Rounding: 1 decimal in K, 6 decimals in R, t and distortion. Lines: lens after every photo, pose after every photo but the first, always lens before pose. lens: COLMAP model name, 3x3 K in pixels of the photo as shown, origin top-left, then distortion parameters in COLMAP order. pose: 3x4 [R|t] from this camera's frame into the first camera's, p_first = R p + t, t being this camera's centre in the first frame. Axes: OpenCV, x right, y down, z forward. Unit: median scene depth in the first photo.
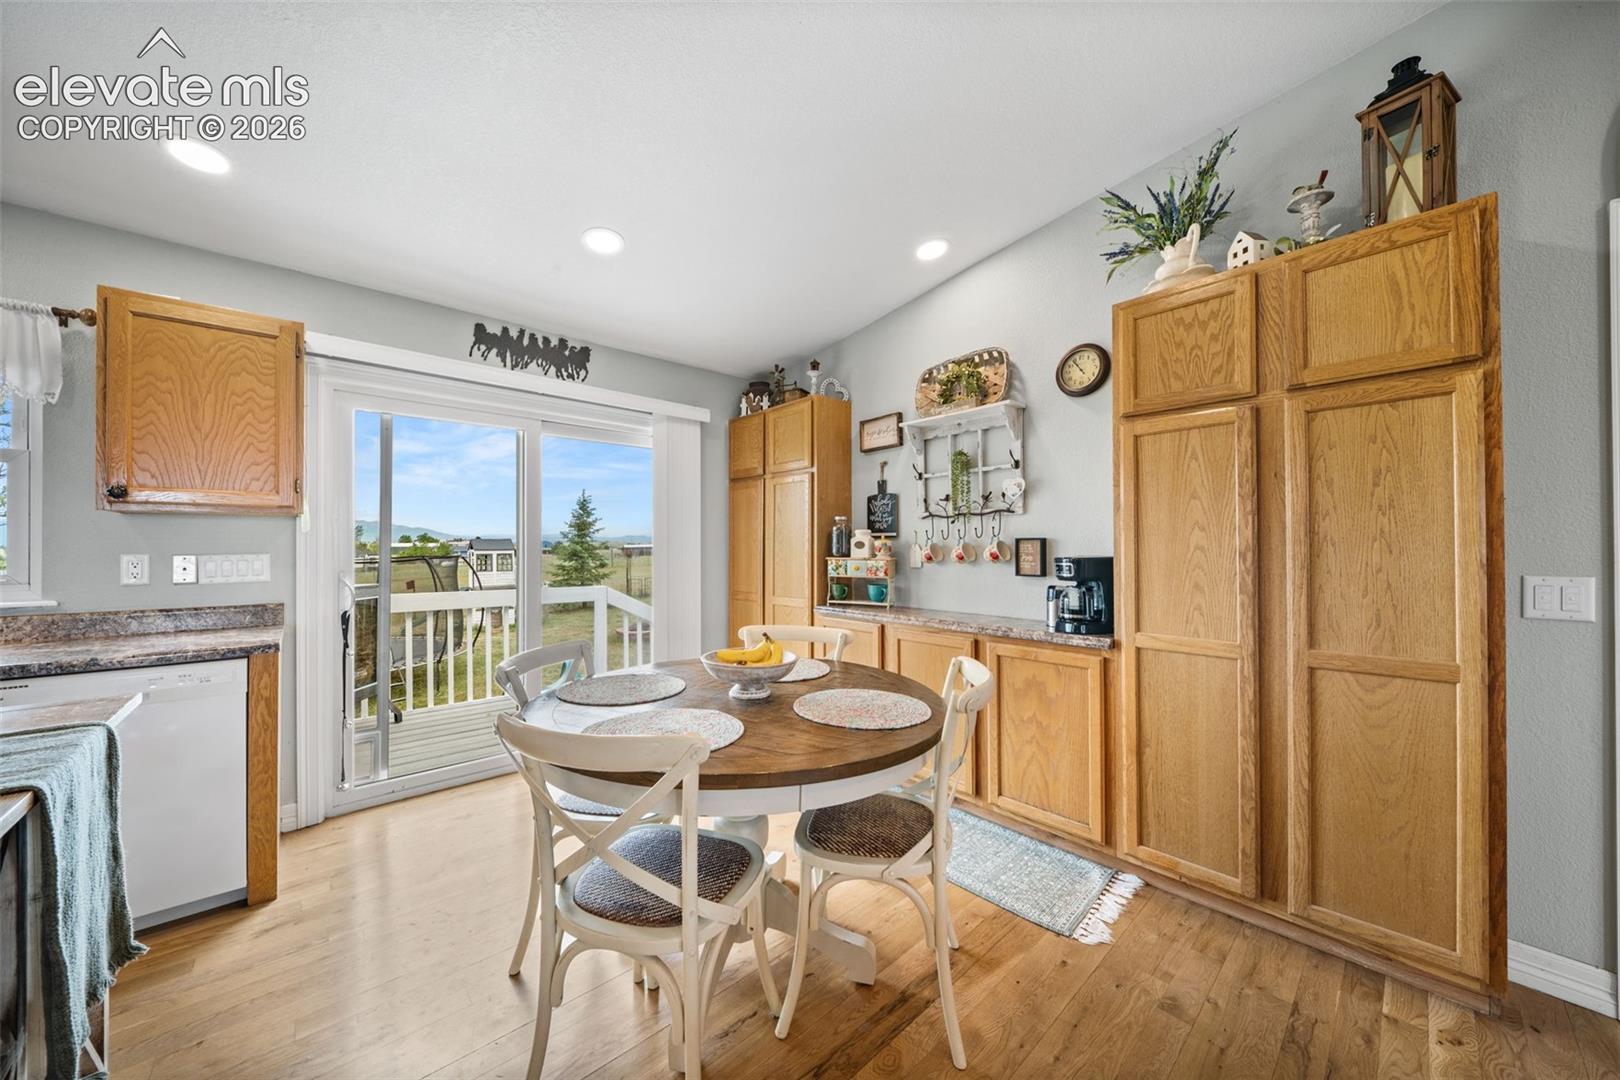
lens RADIAL K [[564.1, 0, 804.6], [0, 564.1, 543.8], [0, 0, 1]] dist [-0.000596, -0.003786]
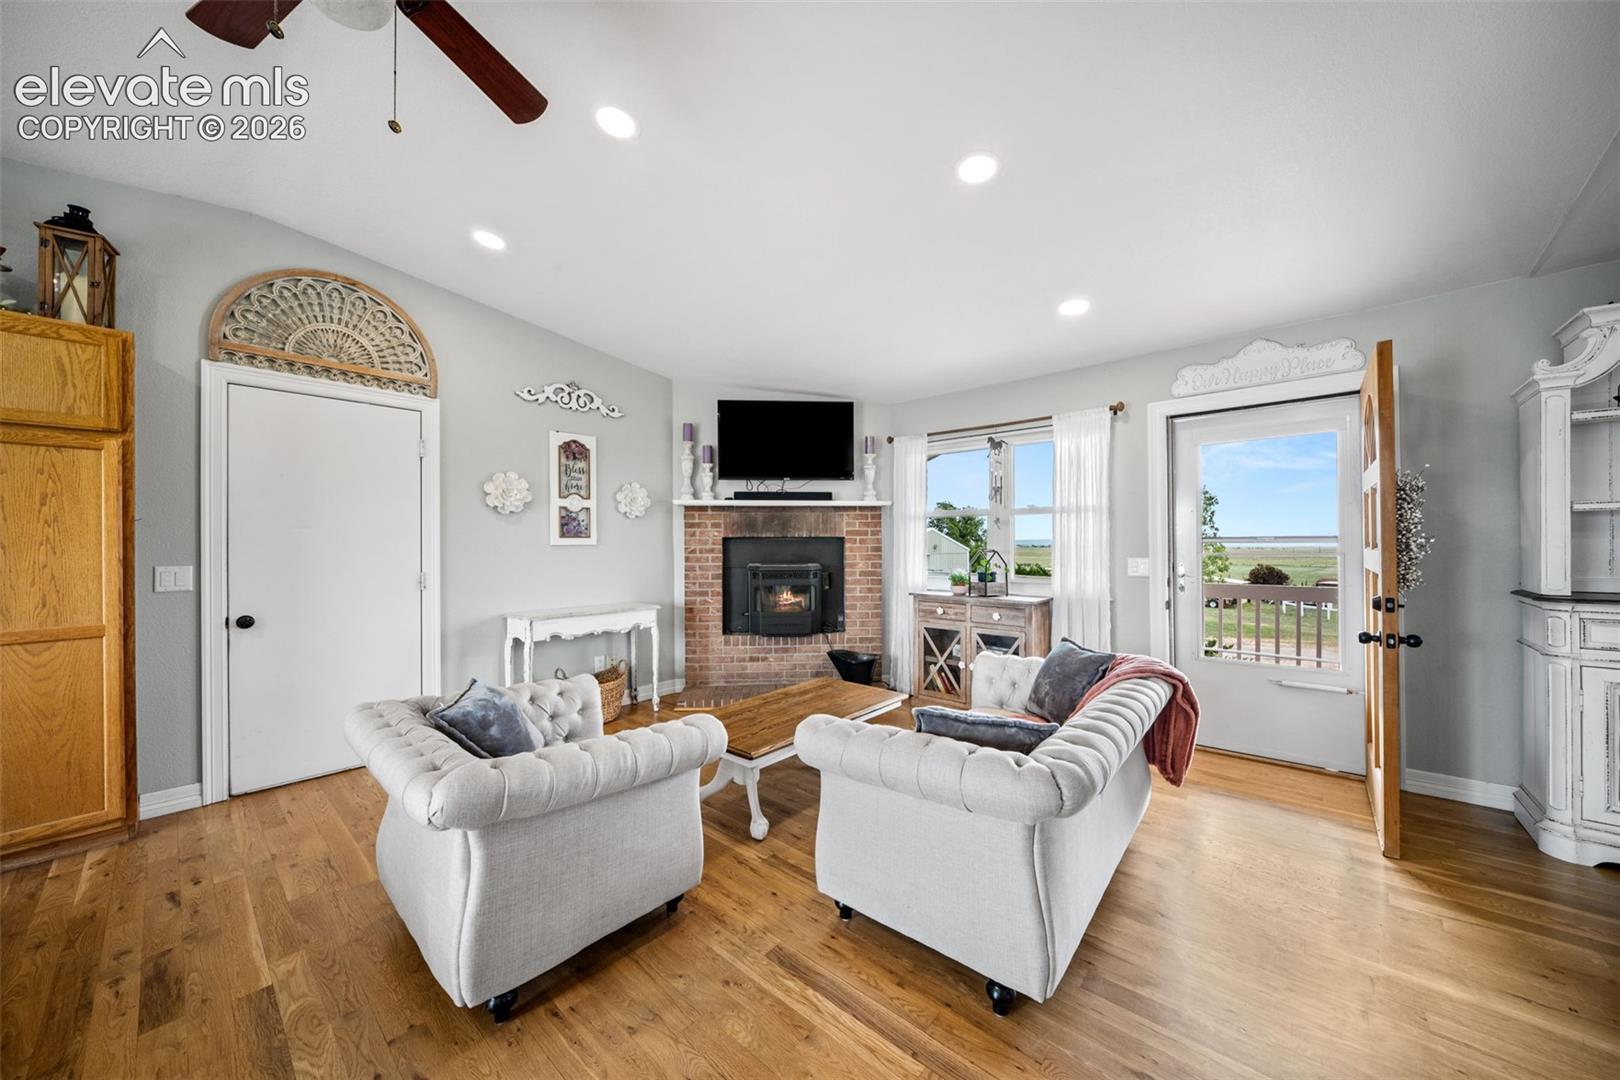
lens RADIAL K [[563.0, 0, 805.1], [0, 563.0, 542.2], [0, 0, 1]] dist [0.005723, -0.004399]
pose [[-0.119233, 0.005751, 0.992850, -0.342265], [-0.000698, 0.999982, -0.005876, -0.003438], [-0.992866, -0.001394, -0.119226, -0.415464]]
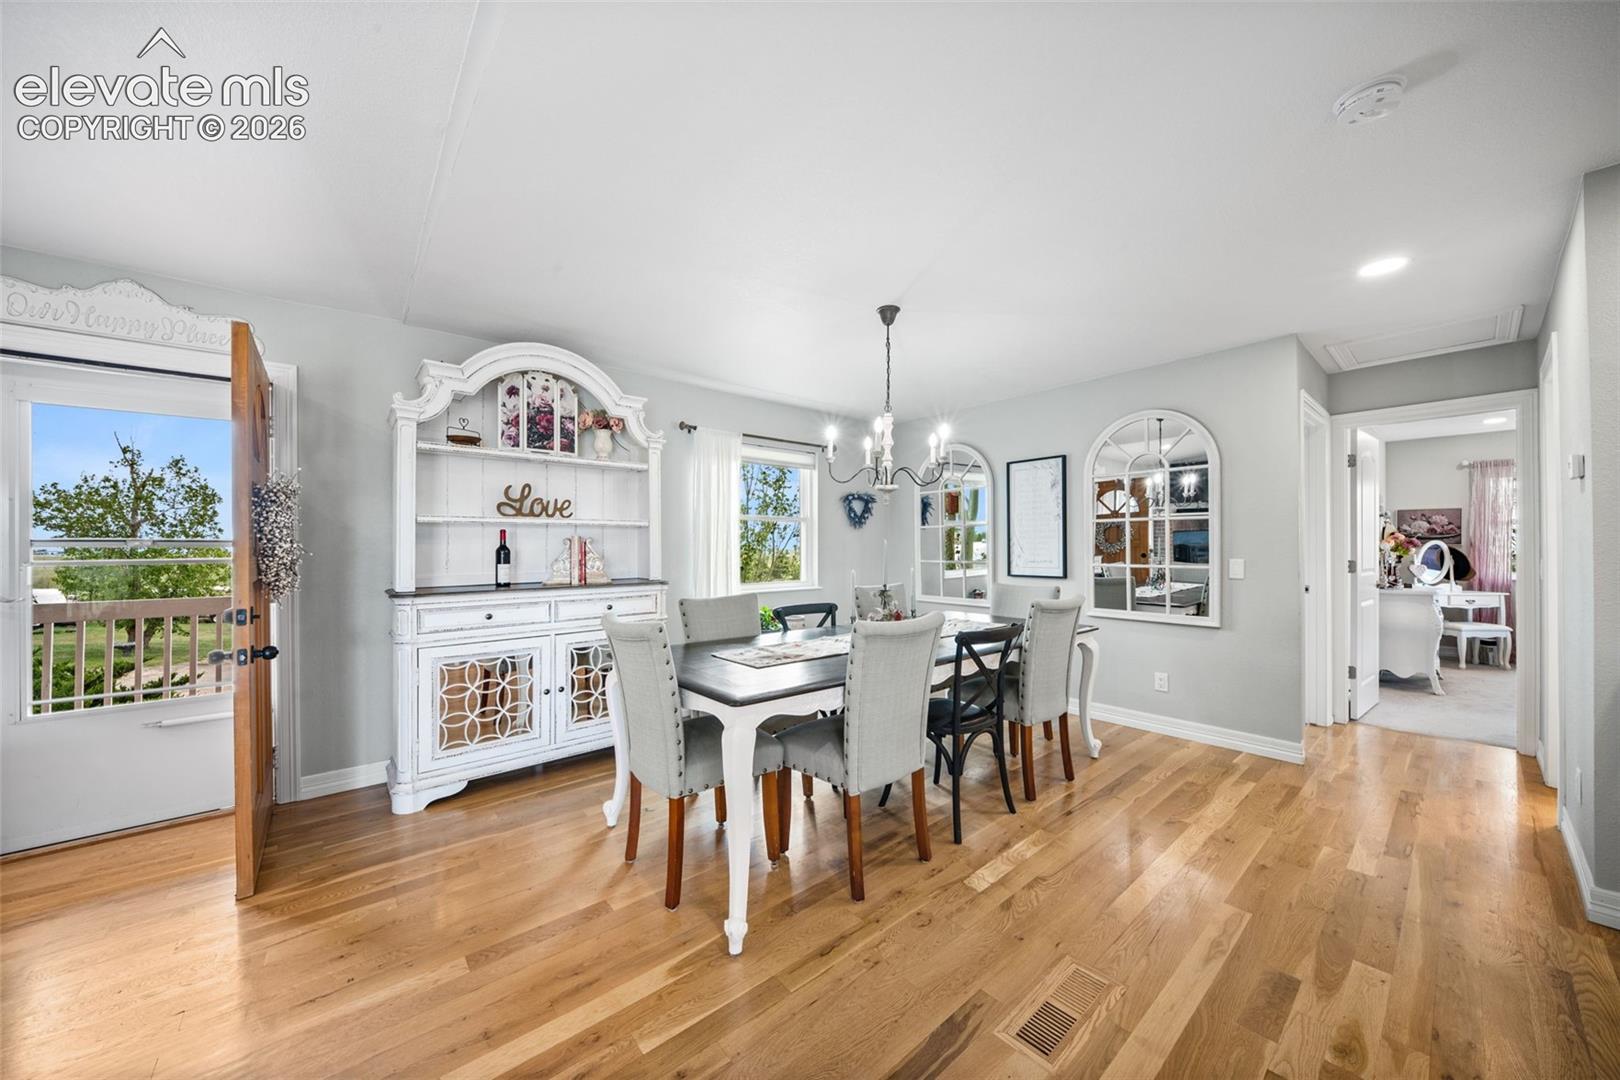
lens RADIAL K [[563.0, 0, 805.1], [0, 563.0, 542.2], [0, 0, 1]] dist [0.005723, -0.004399]
pose [[-0.999691, 0.003593, 0.024614, -0.384128], [0.003261, 0.999904, -0.013498, -0.002386], [-0.024660, -0.013414, -0.999606, -0.658762]]
